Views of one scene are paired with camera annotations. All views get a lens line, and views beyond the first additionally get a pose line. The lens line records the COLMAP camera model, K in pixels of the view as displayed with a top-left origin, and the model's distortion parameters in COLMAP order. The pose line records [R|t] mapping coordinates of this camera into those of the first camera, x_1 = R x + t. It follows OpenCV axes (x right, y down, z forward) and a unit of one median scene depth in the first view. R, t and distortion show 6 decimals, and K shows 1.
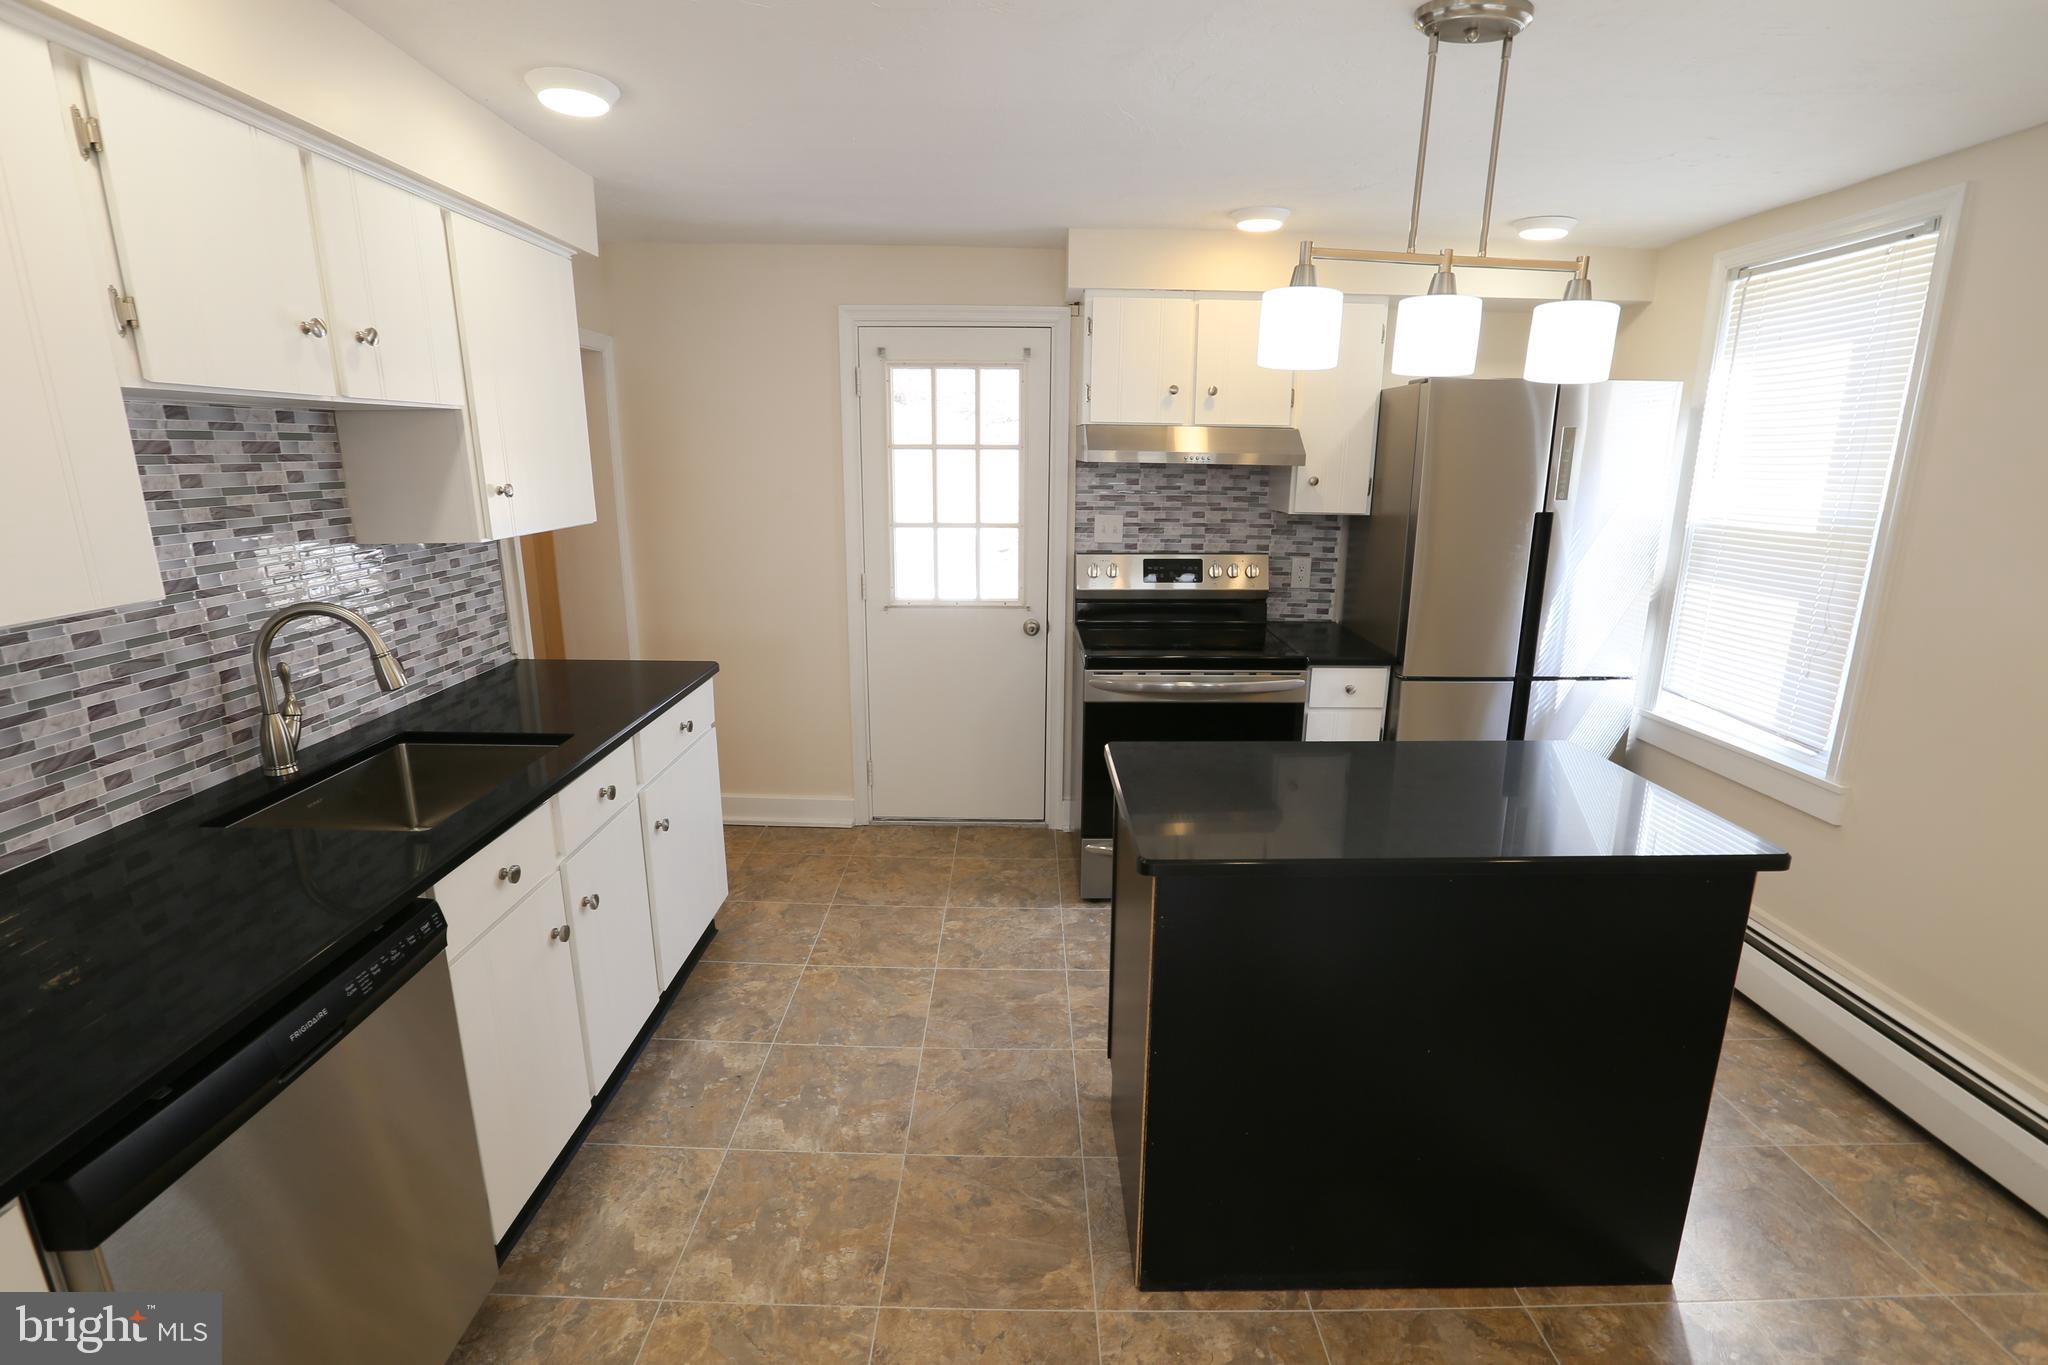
lens RADIAL K [[934.7, 0, 1026.8], [0, 934.7, 682.8], [0, 0, 1]] dist [-0.059970, 0.022983]
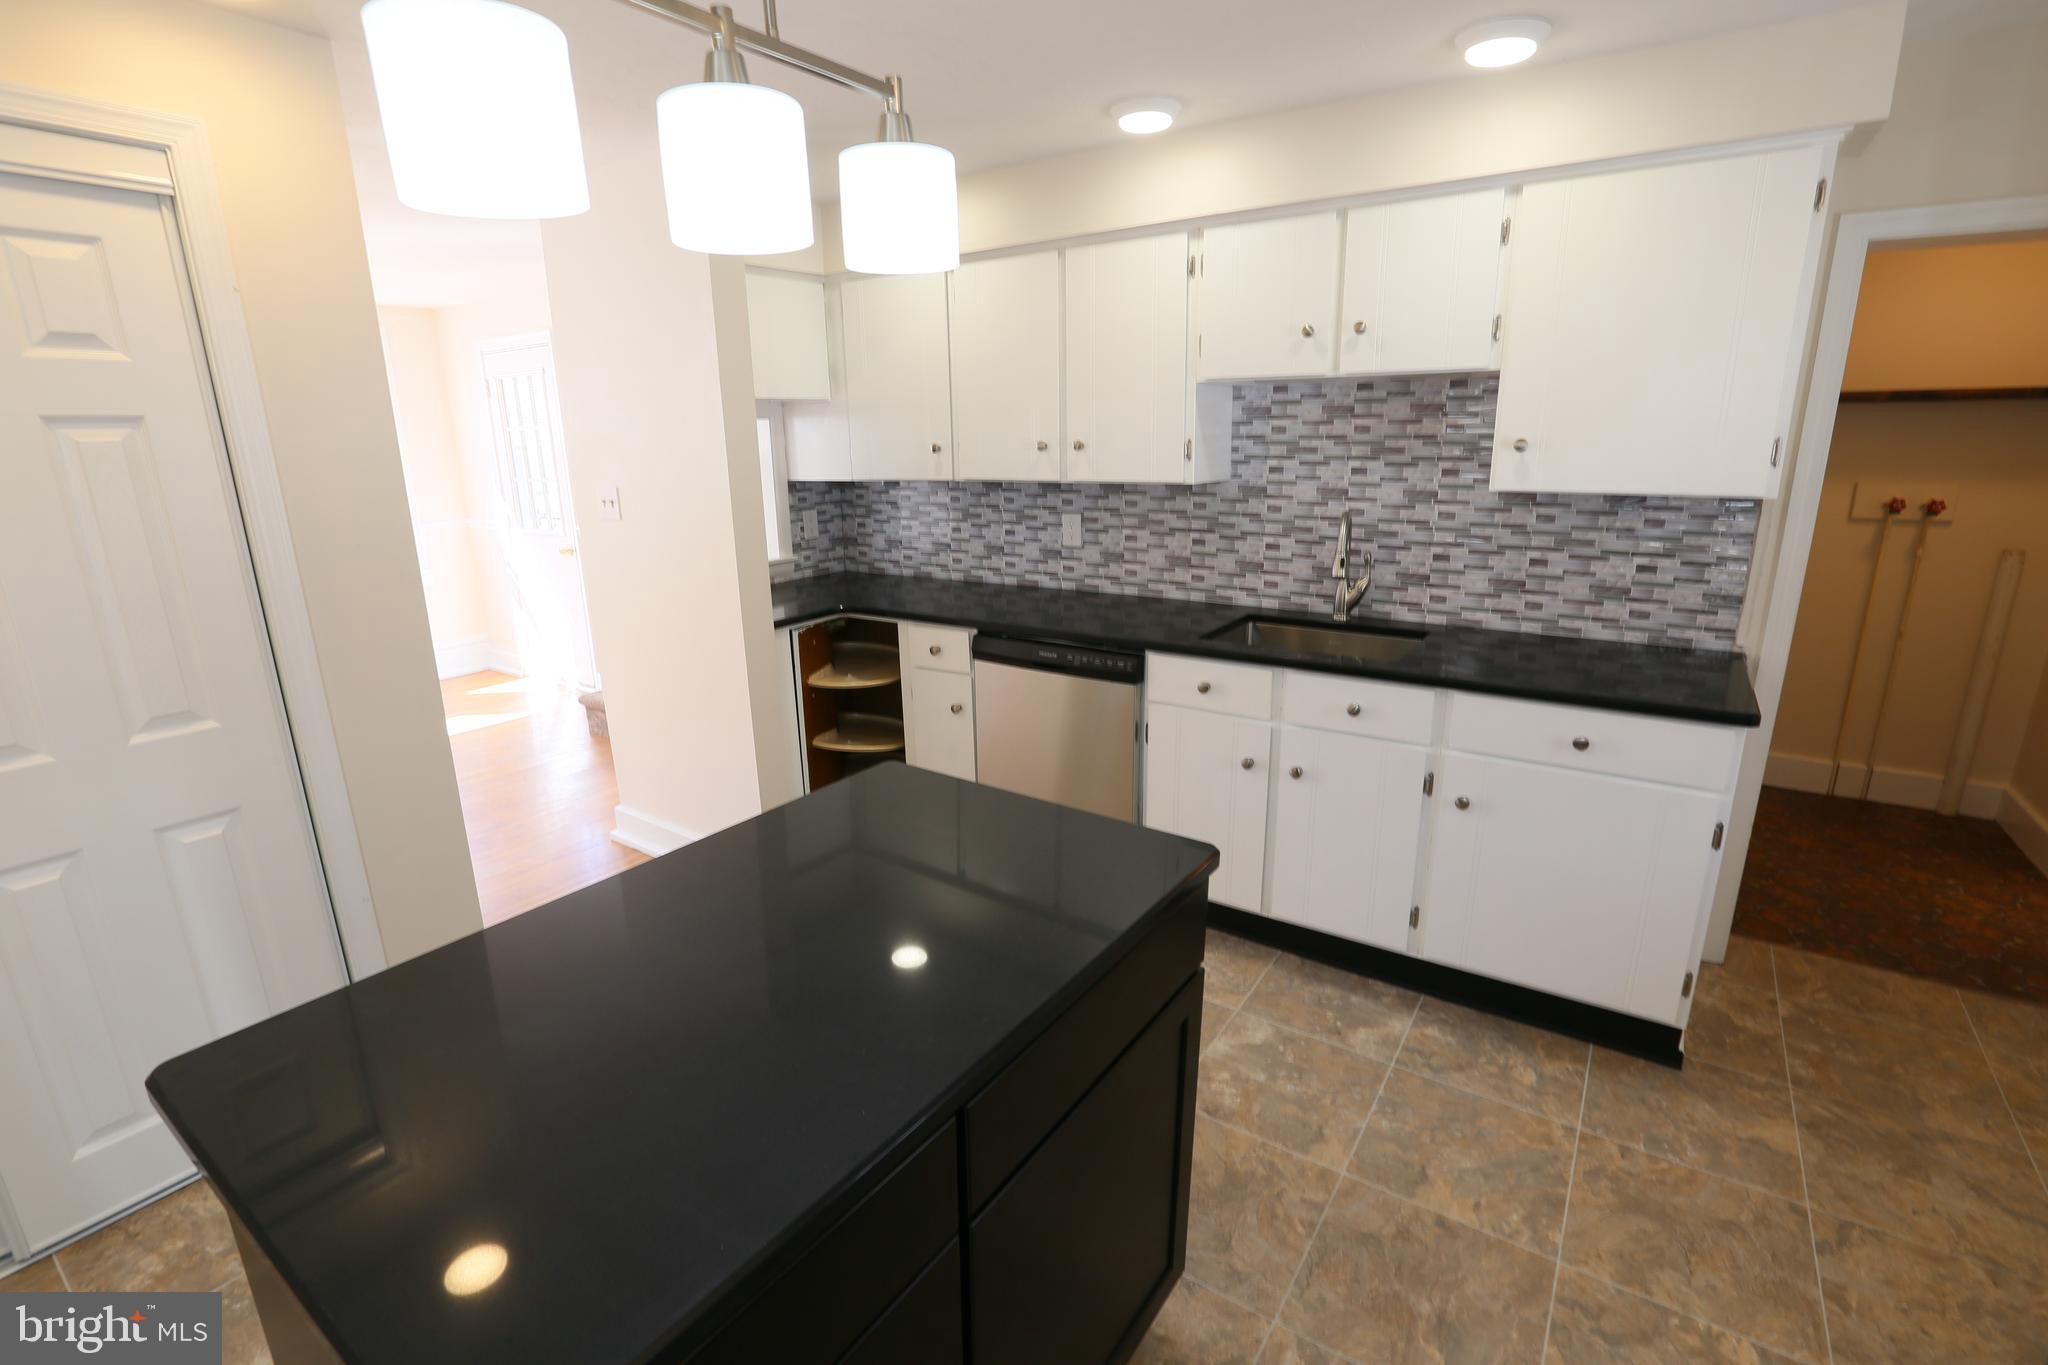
lens RADIAL K [[934.7, 0, 1026.8], [0, 934.7, 682.8], [0, 0, 1]] dist [-0.059970, 0.022983]
pose [[-0.569974, 0.220352, -0.791565, 0.568954], [-0.183597, 0.904857, 0.384091, -0.232878], [0.800888, 0.364251, -0.475289, 1.014594]]
